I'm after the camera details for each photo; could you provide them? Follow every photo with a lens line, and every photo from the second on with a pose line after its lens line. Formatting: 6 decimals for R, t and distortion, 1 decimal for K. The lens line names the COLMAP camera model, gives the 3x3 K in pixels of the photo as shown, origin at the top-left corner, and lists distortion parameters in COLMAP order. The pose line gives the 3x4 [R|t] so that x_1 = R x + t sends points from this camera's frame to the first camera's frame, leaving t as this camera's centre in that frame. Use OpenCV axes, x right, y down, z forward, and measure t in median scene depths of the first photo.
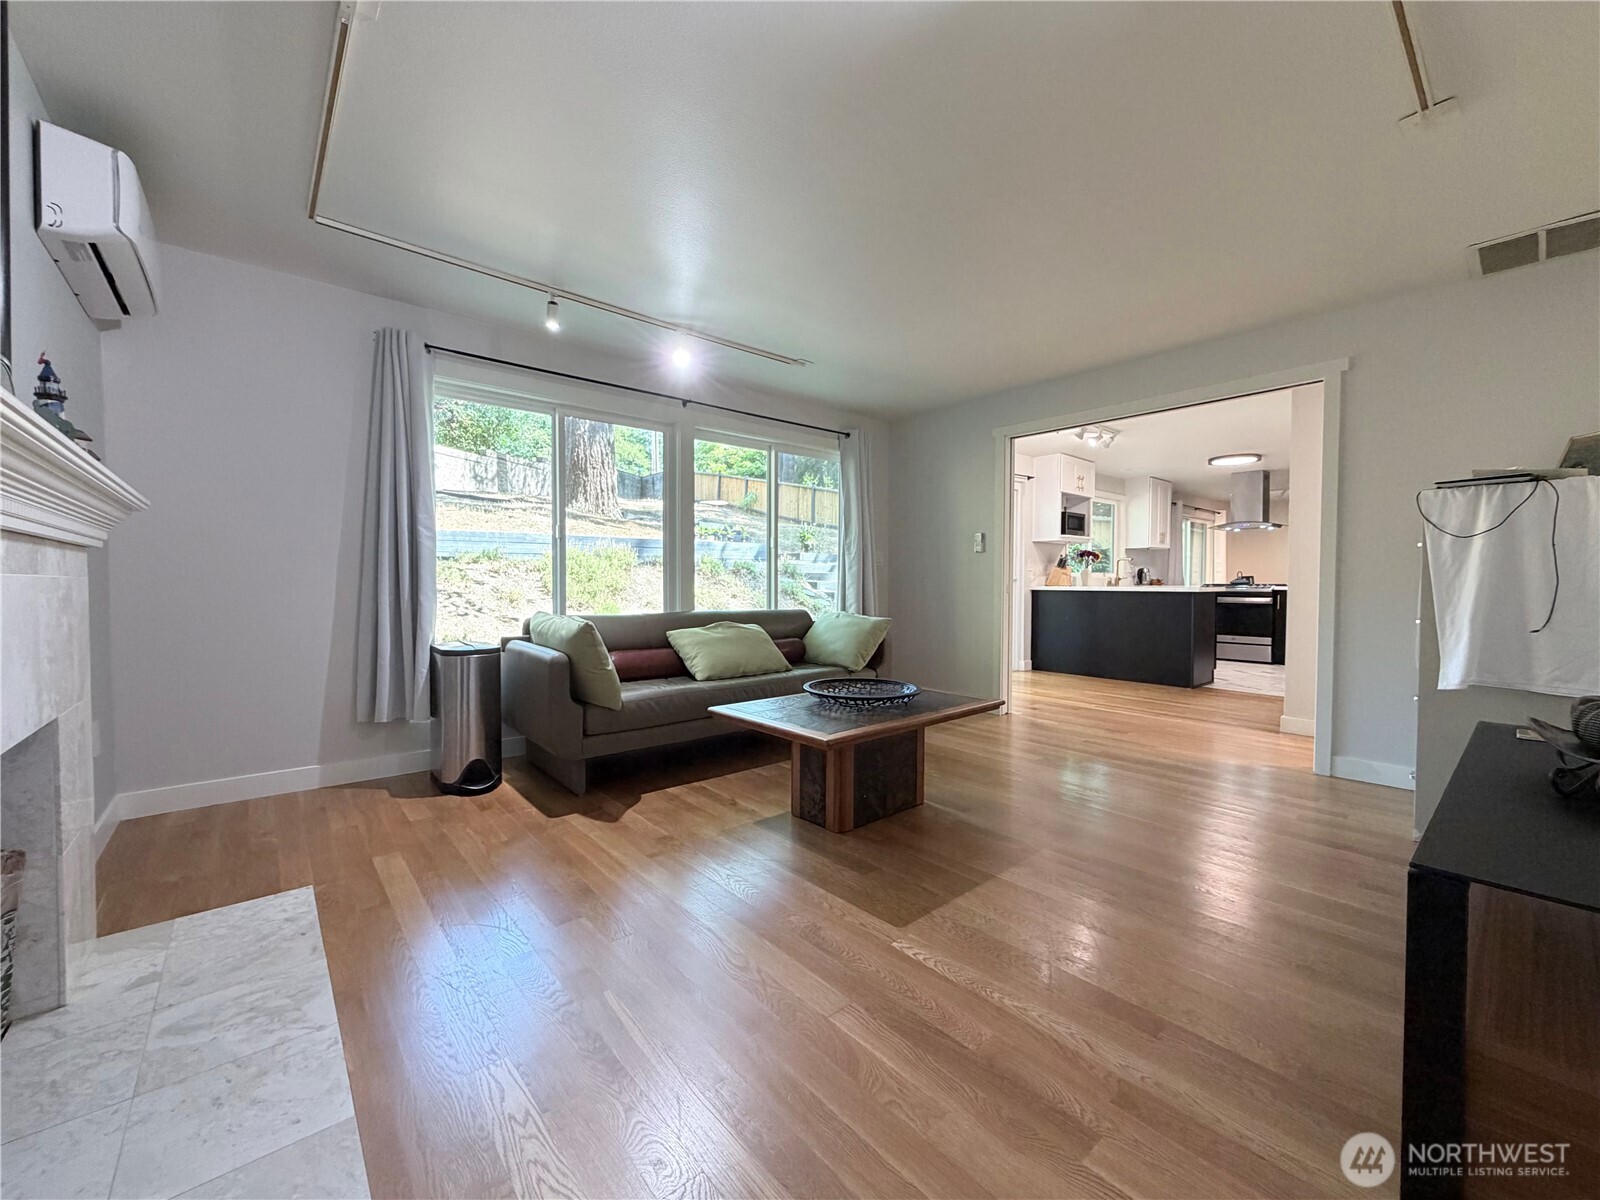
lens RADIAL K [[634.8, 0, 796.4], [0, 634.8, 596.1], [0, 0, 1]] dist [-0.000603, -0.000017]
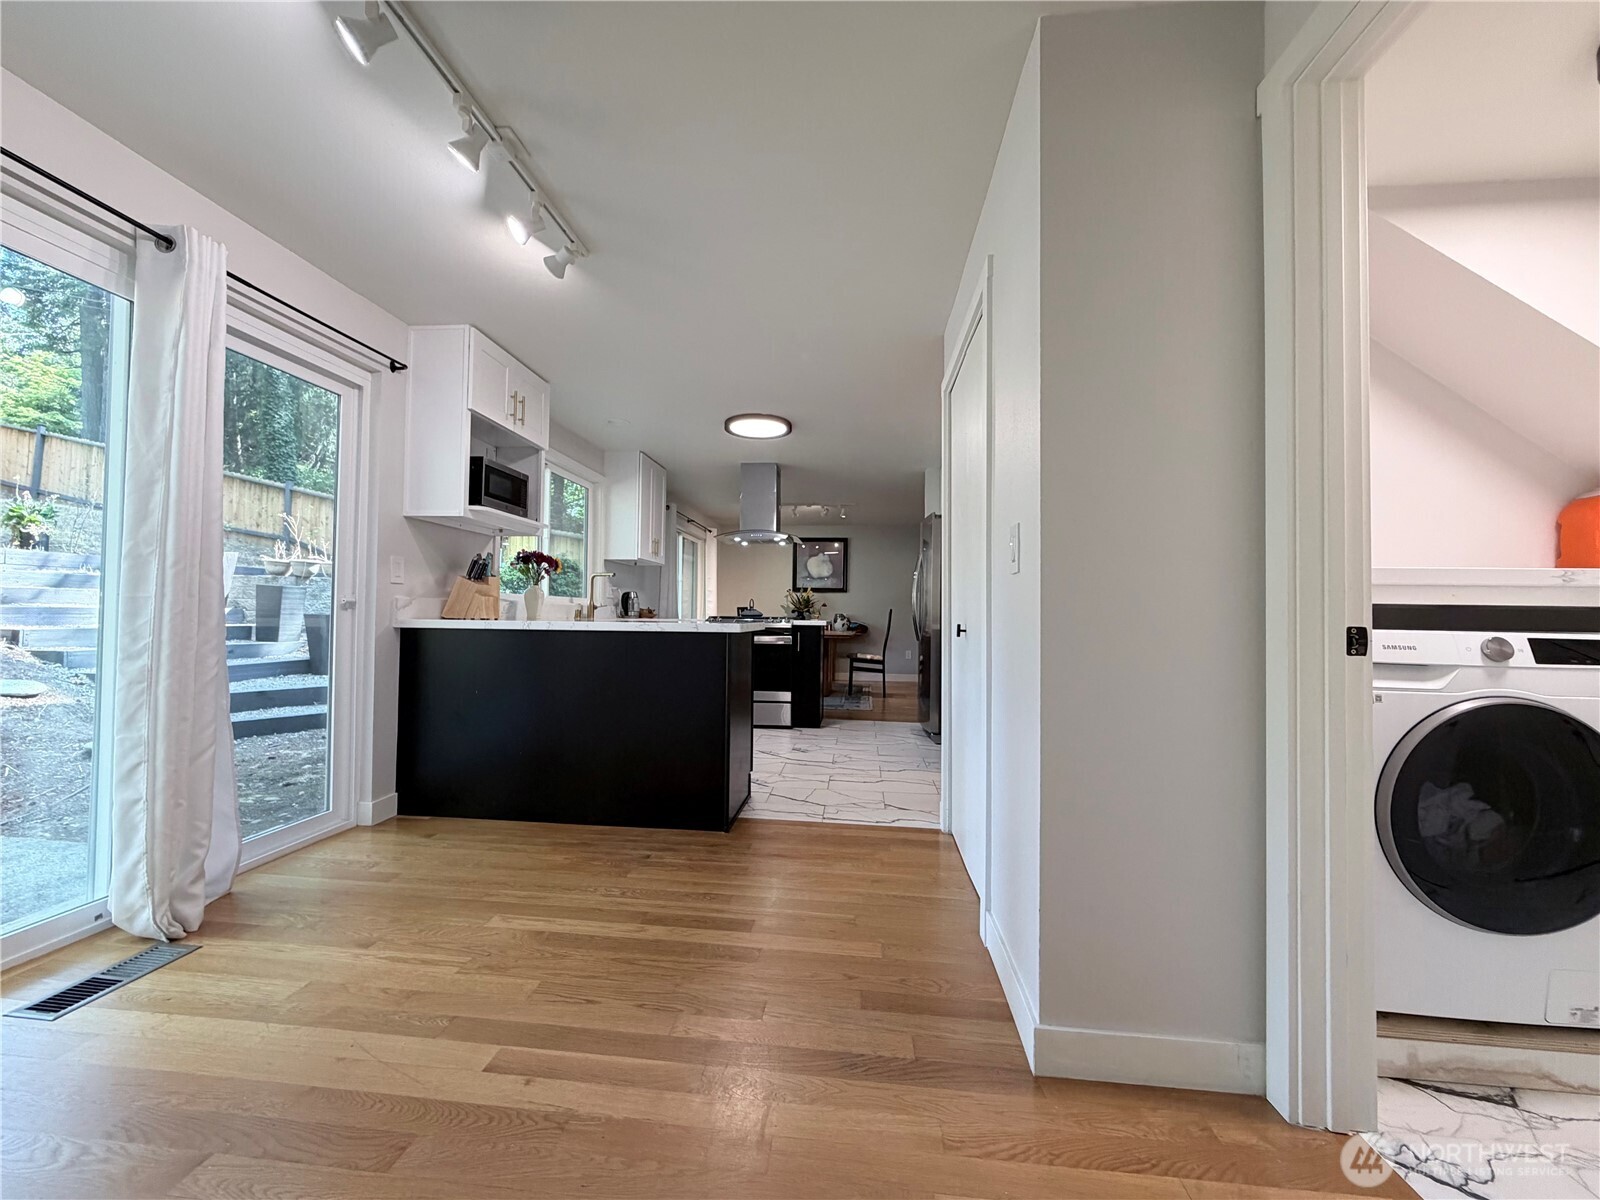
lens RADIAL K [[638.4, 0, 792.9], [0, 638.4, 599.8], [0, 0, 1]] dist [0.000757, -0.000063]
pose [[0.724861, 0.024099, 0.688474, 0.236335], [0.005176, 0.999169, -0.040424, -0.008971], [-0.688876, 0.032865, 0.724134, 0.447028]]
